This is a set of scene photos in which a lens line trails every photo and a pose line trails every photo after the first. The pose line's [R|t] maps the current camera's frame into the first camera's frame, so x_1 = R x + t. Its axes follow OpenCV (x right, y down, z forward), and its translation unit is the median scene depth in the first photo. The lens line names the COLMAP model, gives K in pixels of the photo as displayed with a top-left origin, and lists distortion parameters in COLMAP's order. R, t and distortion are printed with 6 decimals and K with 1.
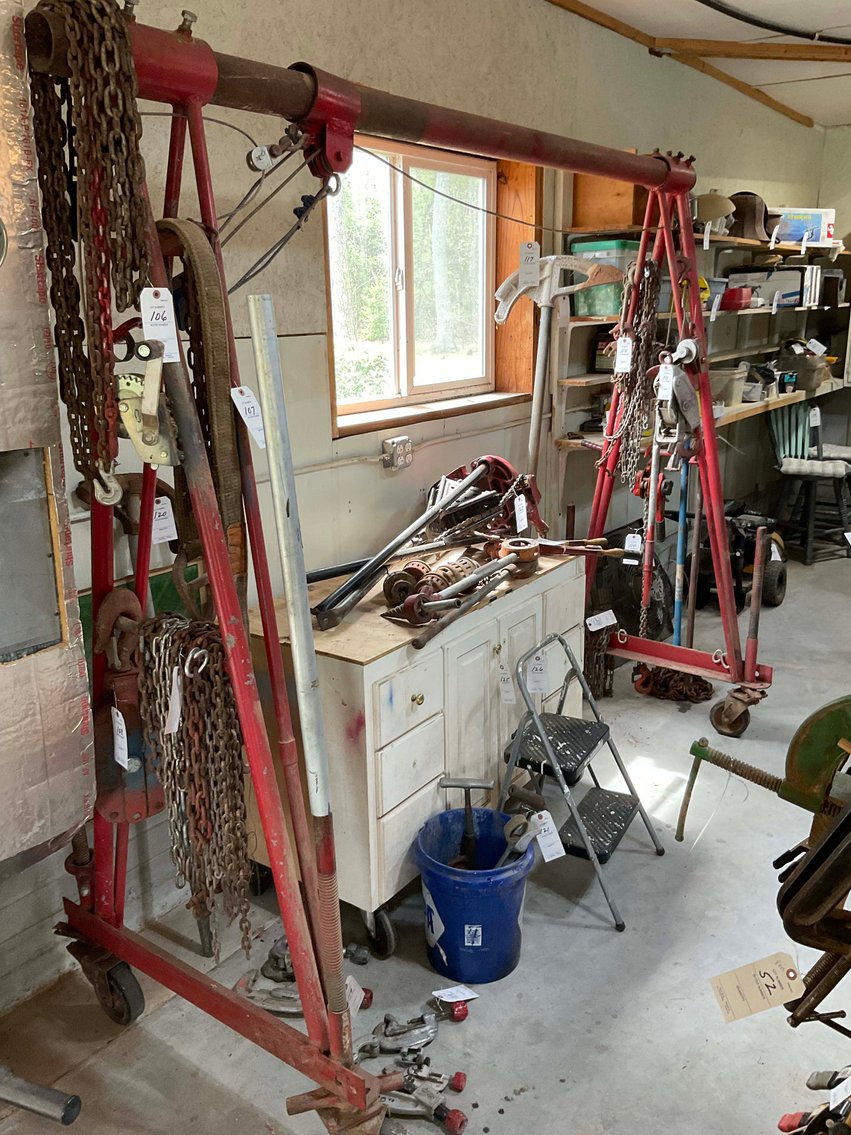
lens RADIAL K [[953.8, 0, 429.4], [0, 953.8, 567.9], [0, 0, 1]] dist [-0.000030, -0.021955]
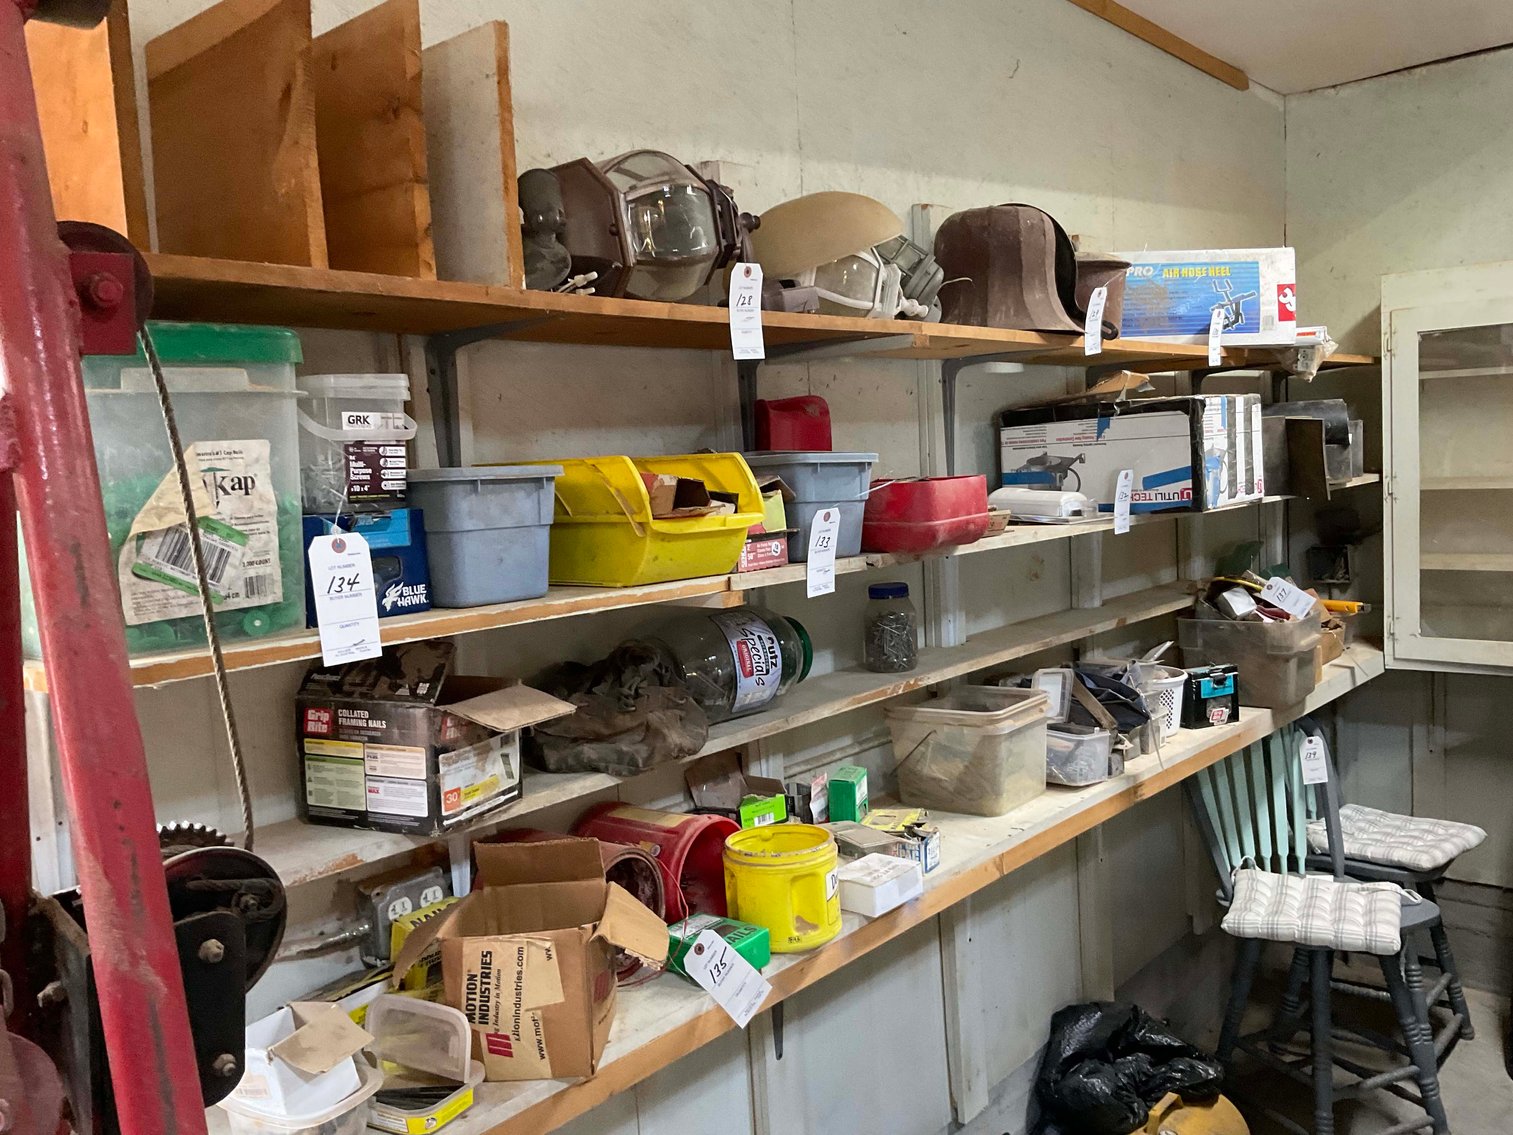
lens RADIAL K [[1271.5, 0, 750.9], [0, 1271.5, 570.2], [0, 0, 1]] dist [-0.000030, -0.021955]
pose [[0.994724, -0.033265, -0.097047, 0.257795], [0.014783, 0.982575, -0.185279, -0.160917], [0.101519, 0.182867, 0.977882, 0.509344]]
